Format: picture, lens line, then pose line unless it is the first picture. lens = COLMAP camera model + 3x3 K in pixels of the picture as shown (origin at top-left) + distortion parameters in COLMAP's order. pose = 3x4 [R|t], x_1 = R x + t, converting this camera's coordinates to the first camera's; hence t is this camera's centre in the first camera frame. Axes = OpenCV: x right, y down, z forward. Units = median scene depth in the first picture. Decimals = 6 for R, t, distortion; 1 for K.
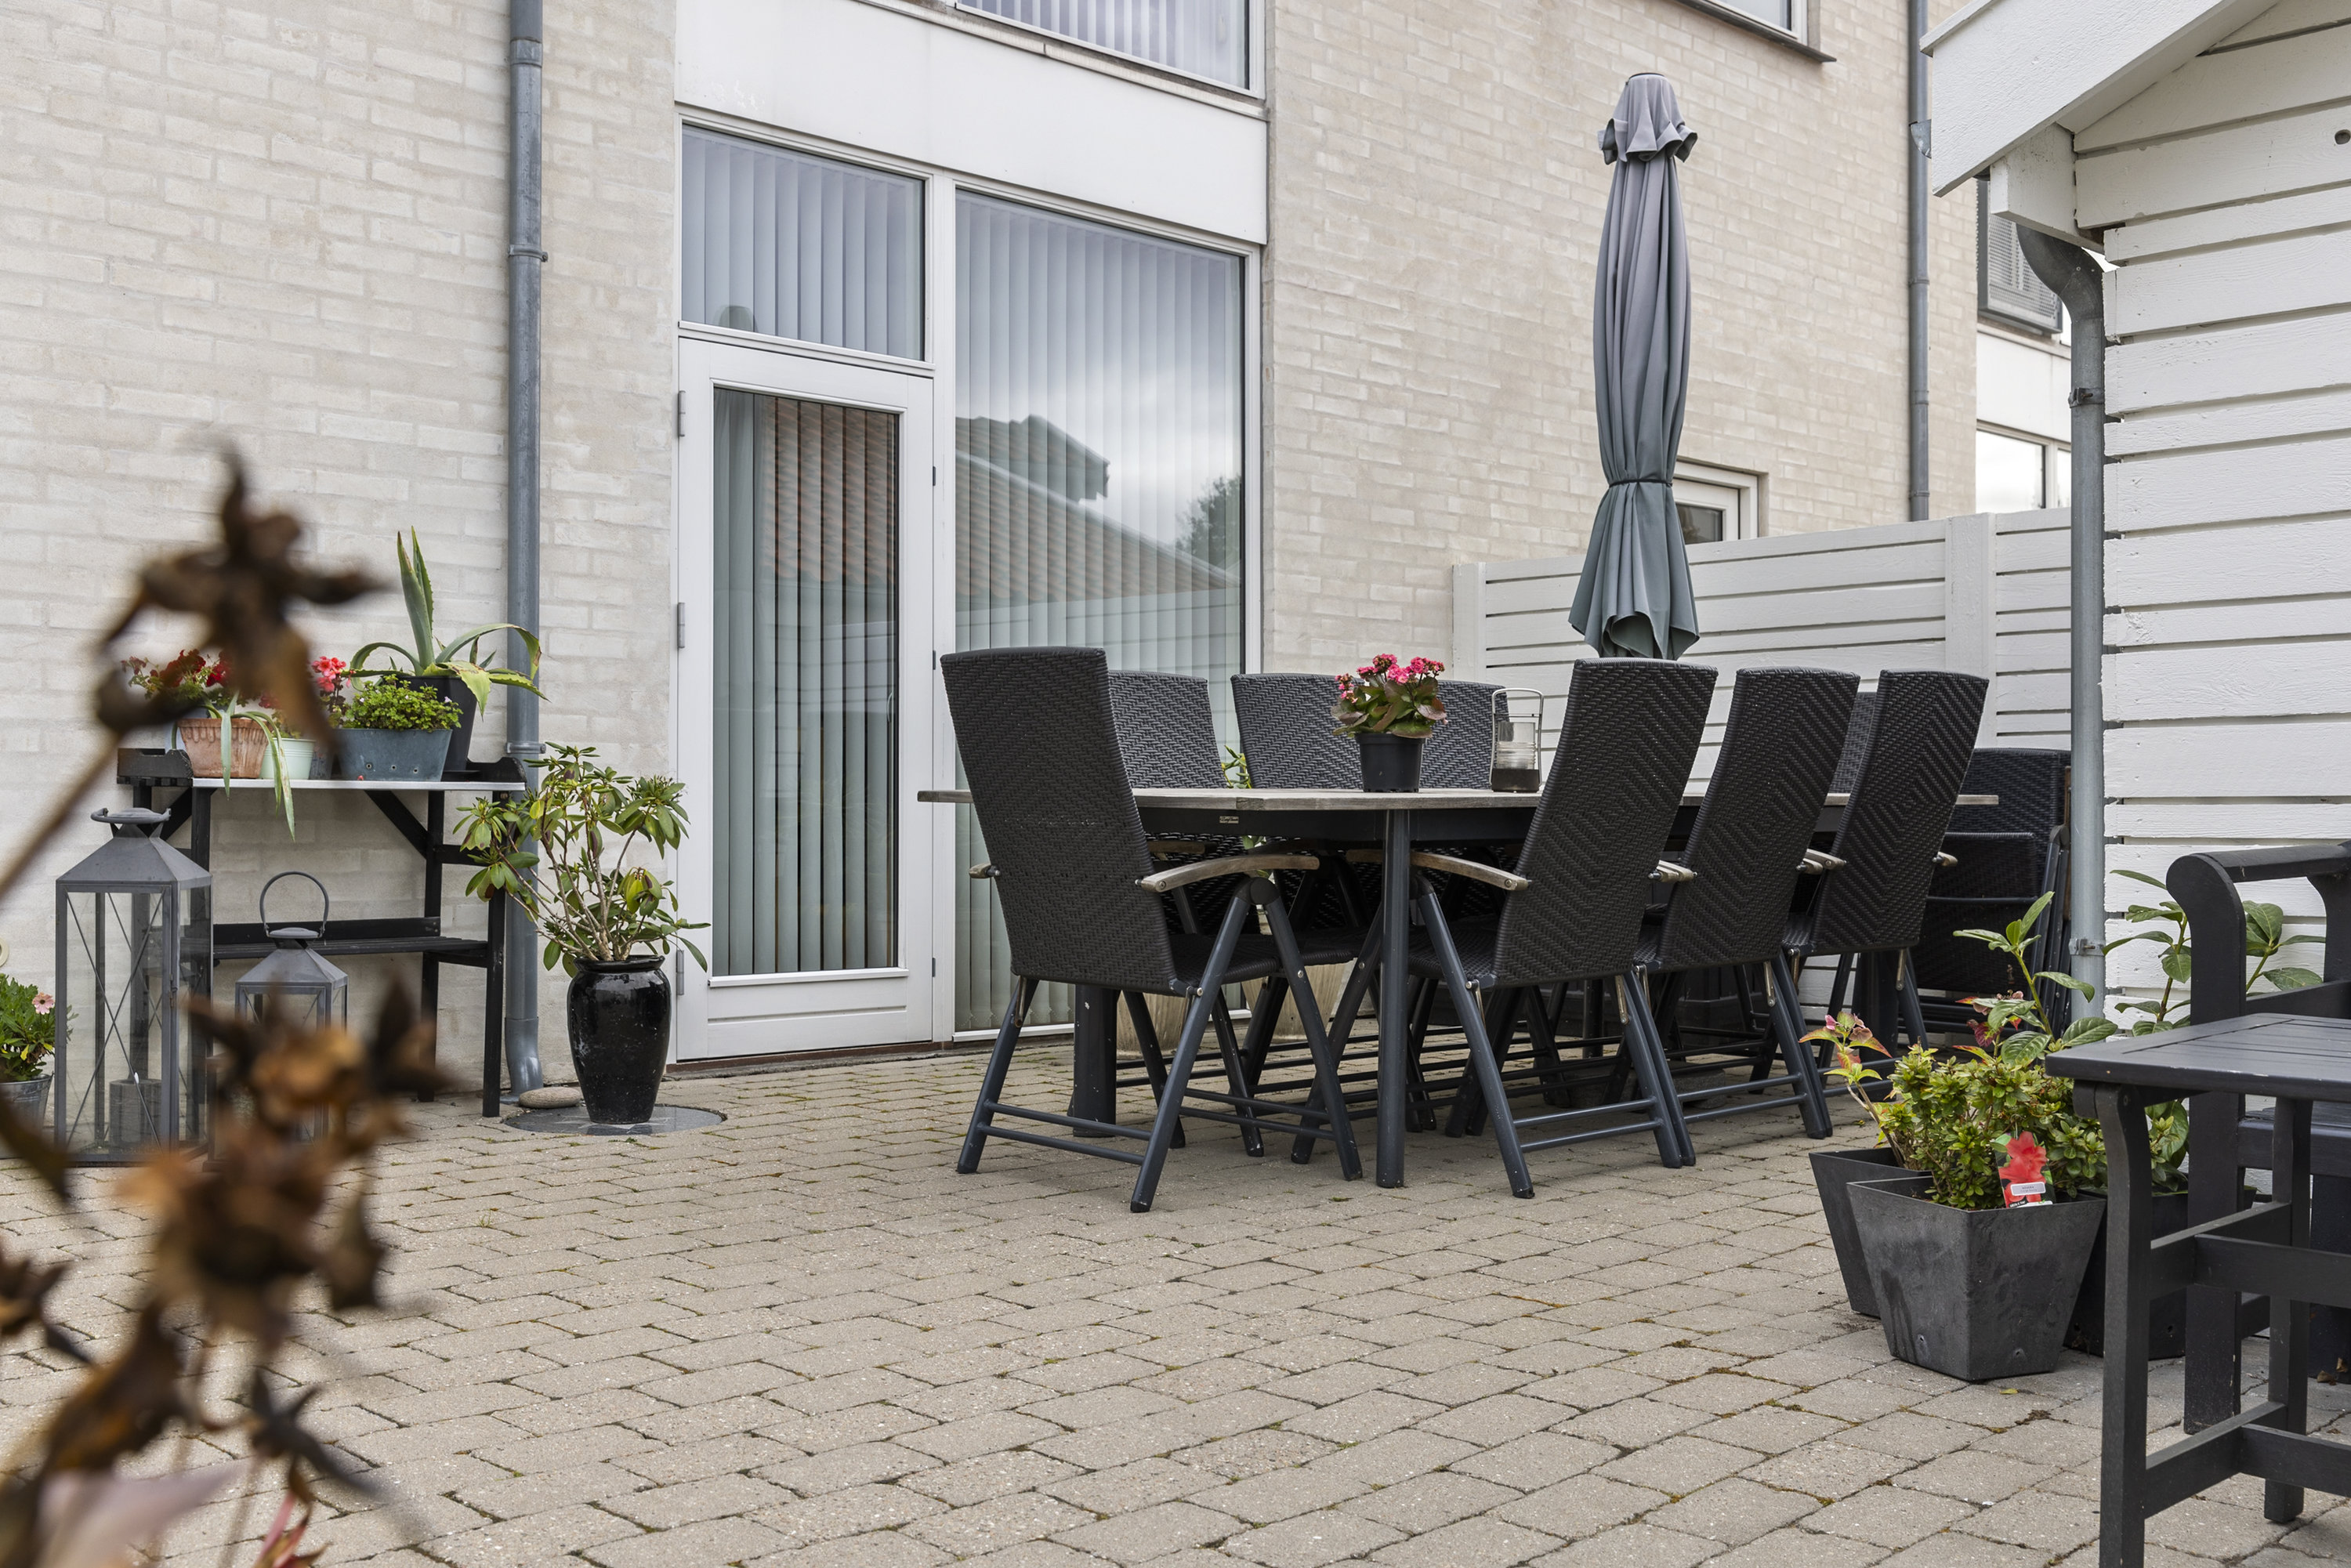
lens RADIAL K [[2512.9, 0, 1175.5], [0, 2512.9, 784.0], [0, 0, 1]] dist [0.011741, 0.015961]
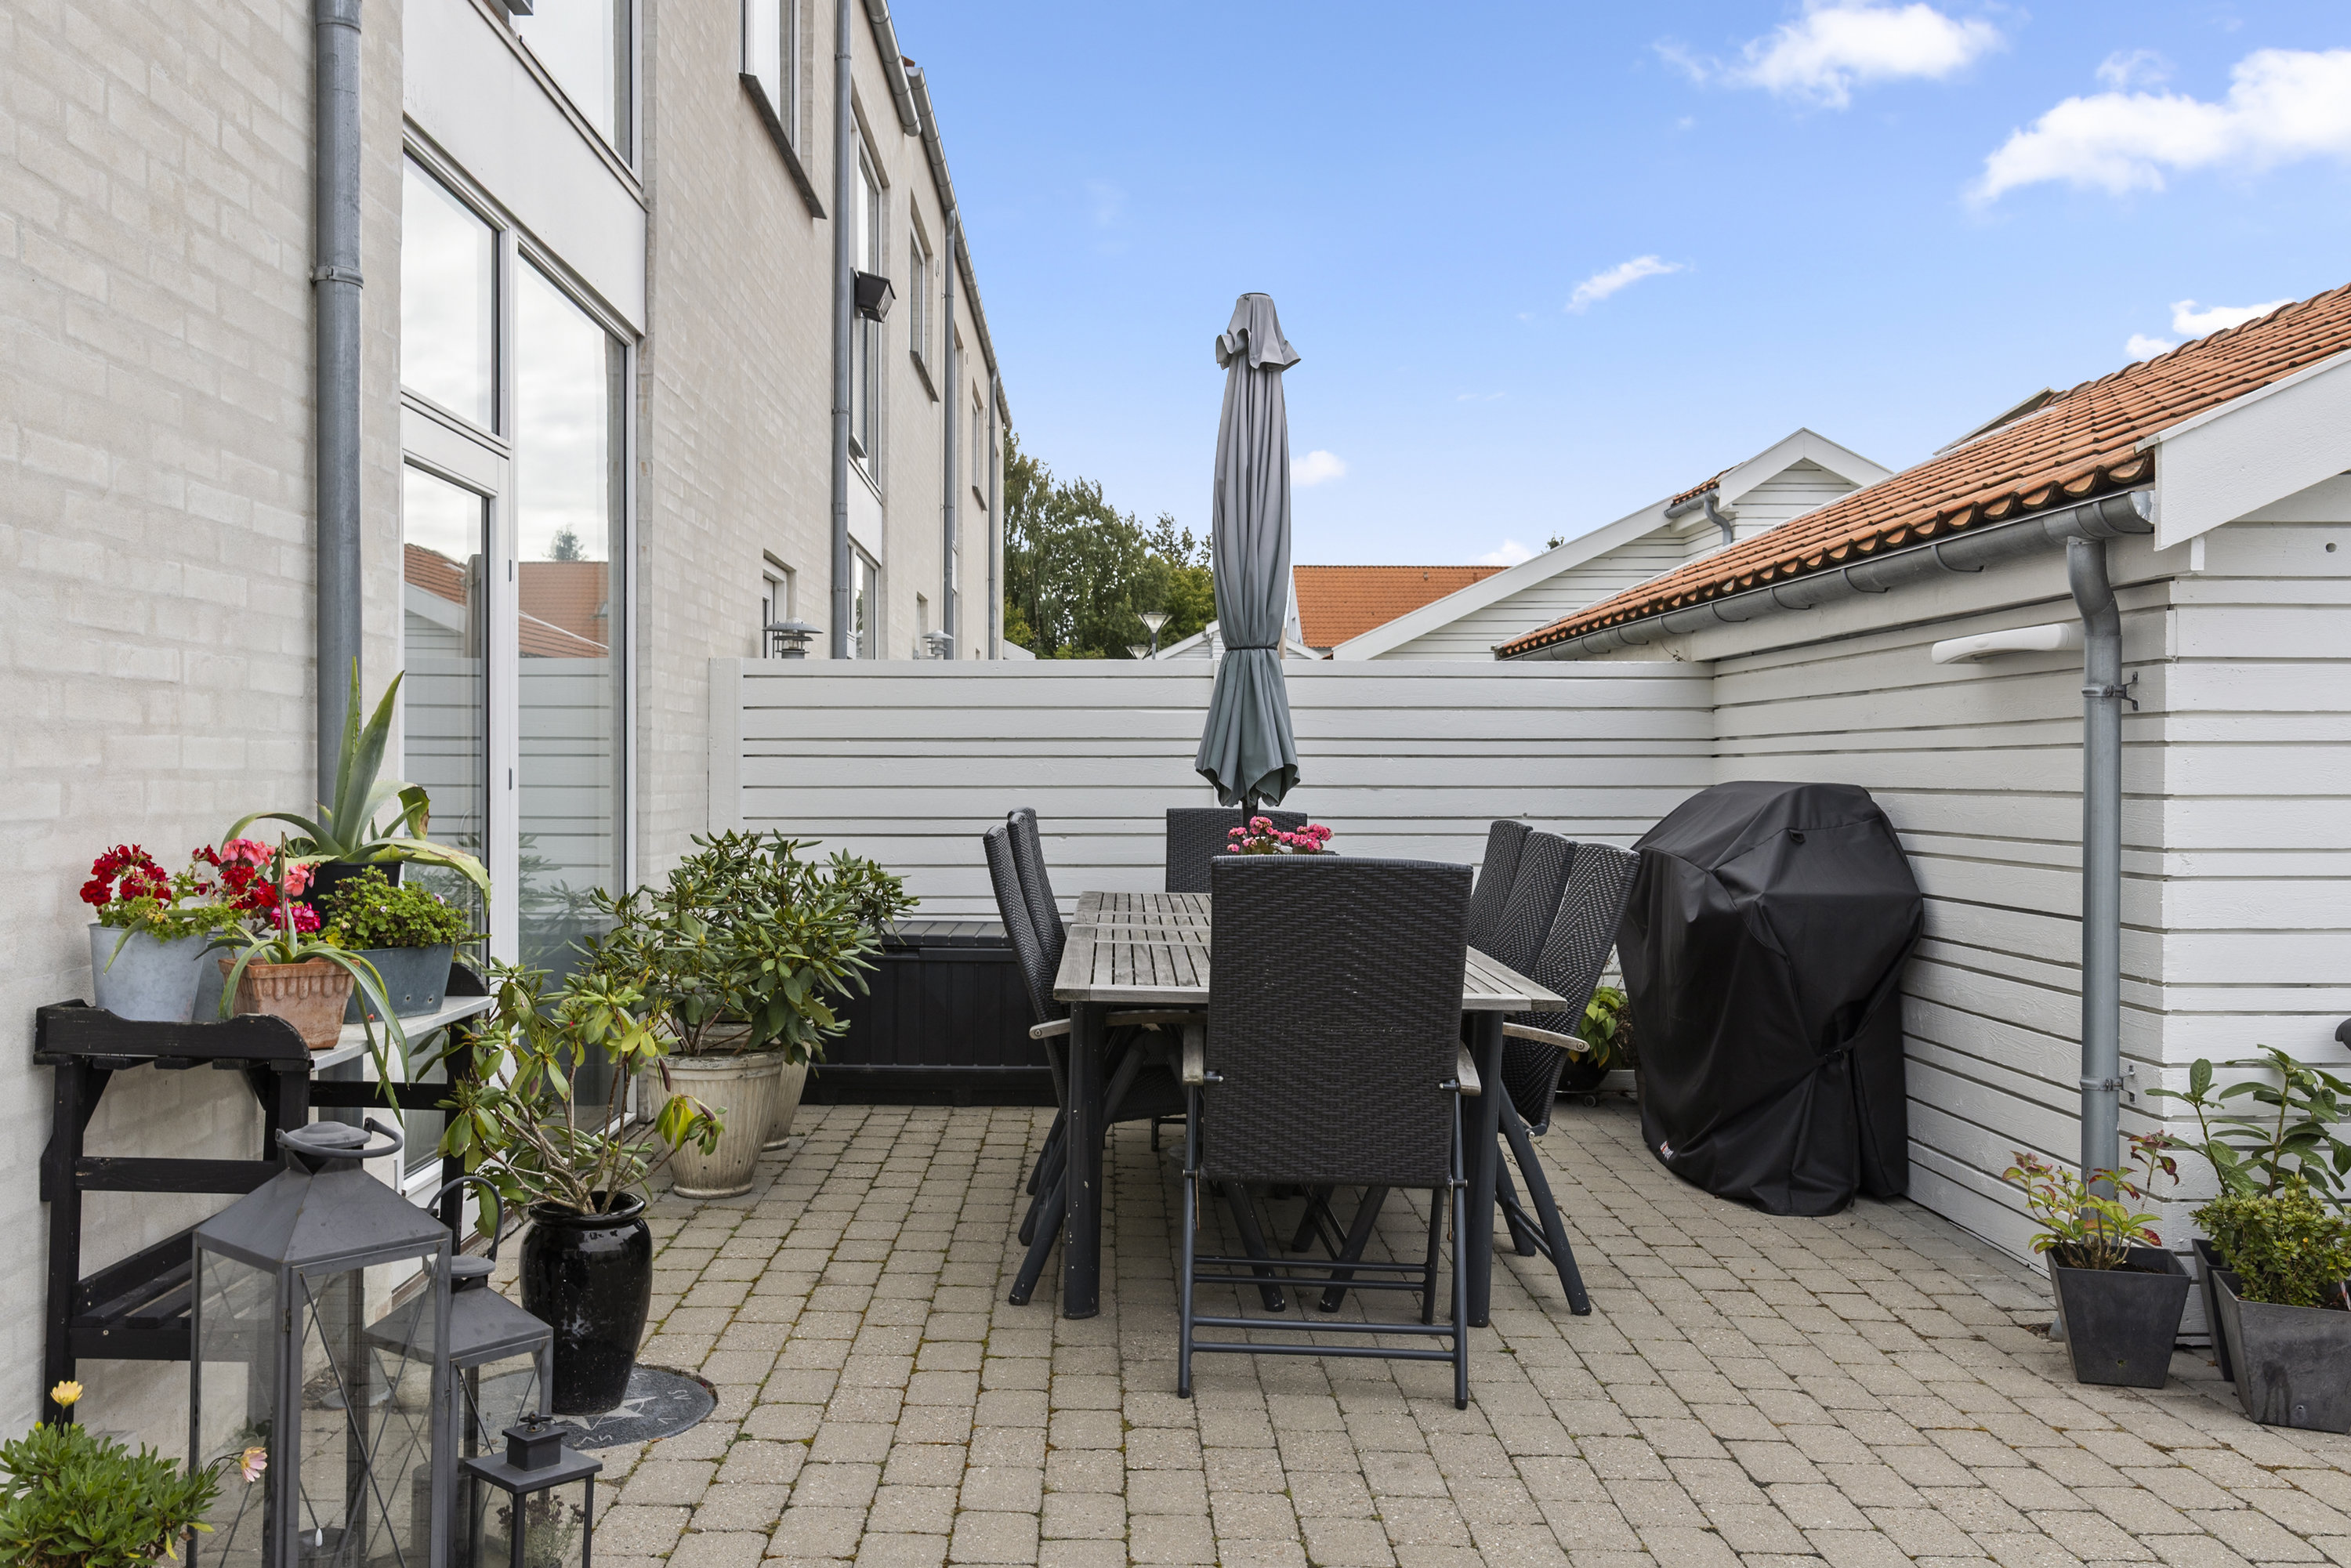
lens RADIAL K [[2001.0, 0, 1175.5], [0, 2001.0, 784.0], [0, 0, 1]] dist [-0.006827, 0.041629]
pose [[0.682932, -0.002593, 0.730478, -0.557757], [-0.014992, 0.999733, 0.017565, -0.078482], [-0.730328, -0.022947, 0.682711, 0.429193]]
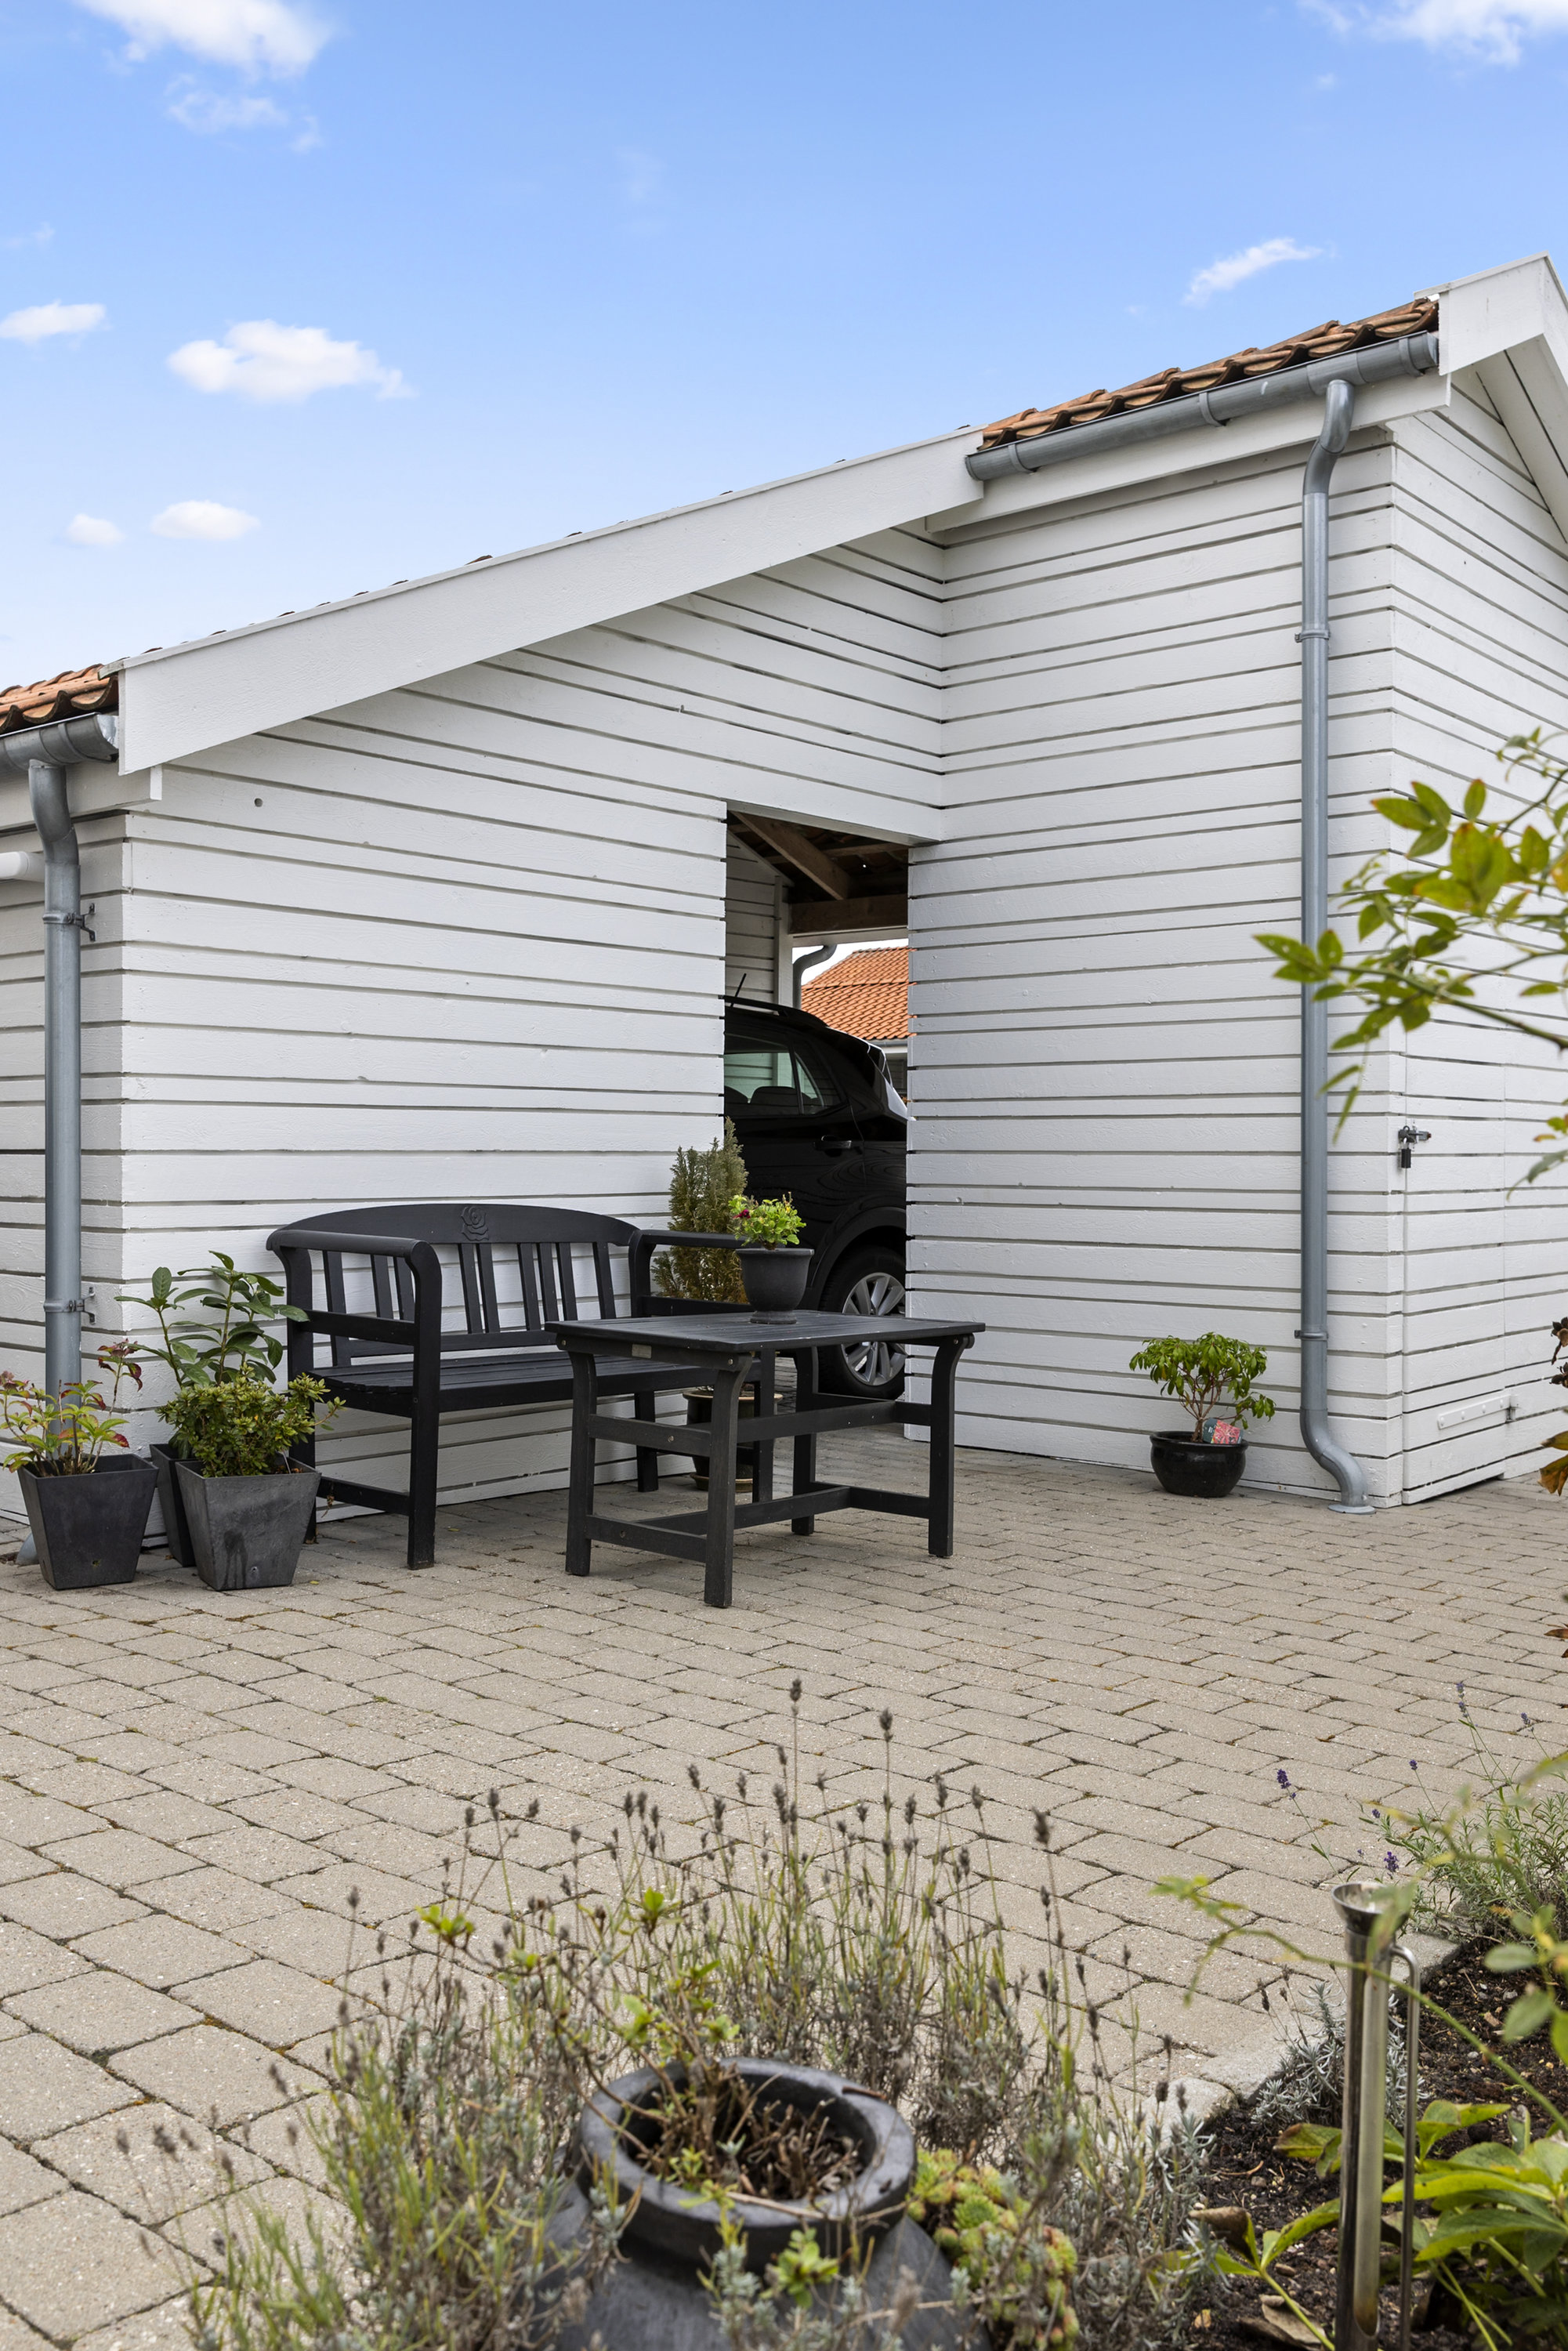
lens RADIAL K [[2001.0, 0, 784.0], [0, 2001.0, 1175.5], [0, 0, 1]] dist [-0.006827, 0.041629]
pose [[-0.080984, -0.011113, 0.996653, -0.552961], [-0.017839, 0.999794, 0.009699, -0.018694], [-0.996556, -0.016994, -0.081166, 0.476708]]
